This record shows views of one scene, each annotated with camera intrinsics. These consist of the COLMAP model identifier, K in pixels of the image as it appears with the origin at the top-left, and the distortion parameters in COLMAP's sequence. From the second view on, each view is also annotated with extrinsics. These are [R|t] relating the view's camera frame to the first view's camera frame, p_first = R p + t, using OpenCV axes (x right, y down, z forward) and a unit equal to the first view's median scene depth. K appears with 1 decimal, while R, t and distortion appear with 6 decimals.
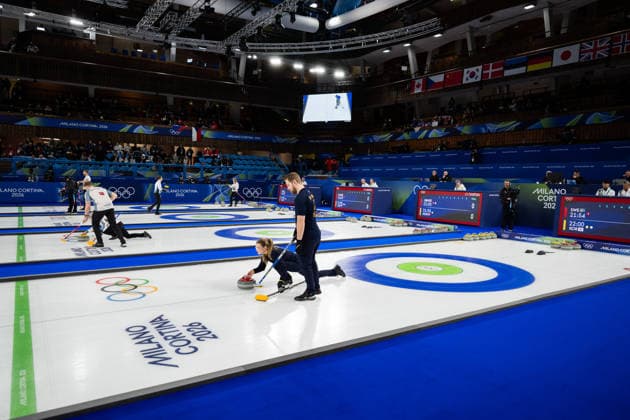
lens RADIAL K [[440.5, 0, 318.4], [0, 440.5, 207.9], [0, 0, 1]] dist [-0.005590, -0.001179]
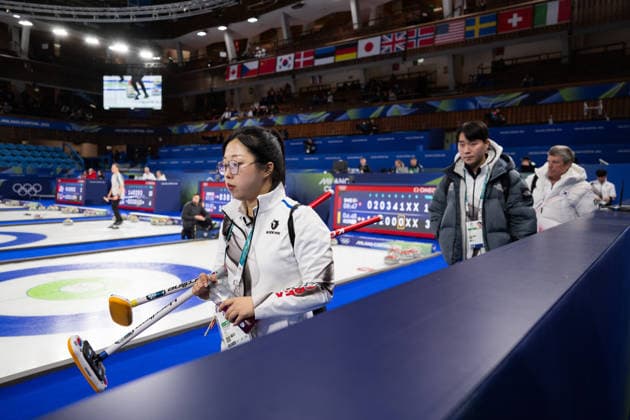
lens RADIAL K [[446.6, 0, 307.5], [0, 446.6, 201.5], [0, 0, 1]] dist [-0.003014, -0.000617]
pose [[0.954680, -0.020683, 0.296915, 0.105013], [0.023764, 0.999695, -0.006773, 0.005126], [-0.296684, 0.013522, 0.954880, 0.068918]]
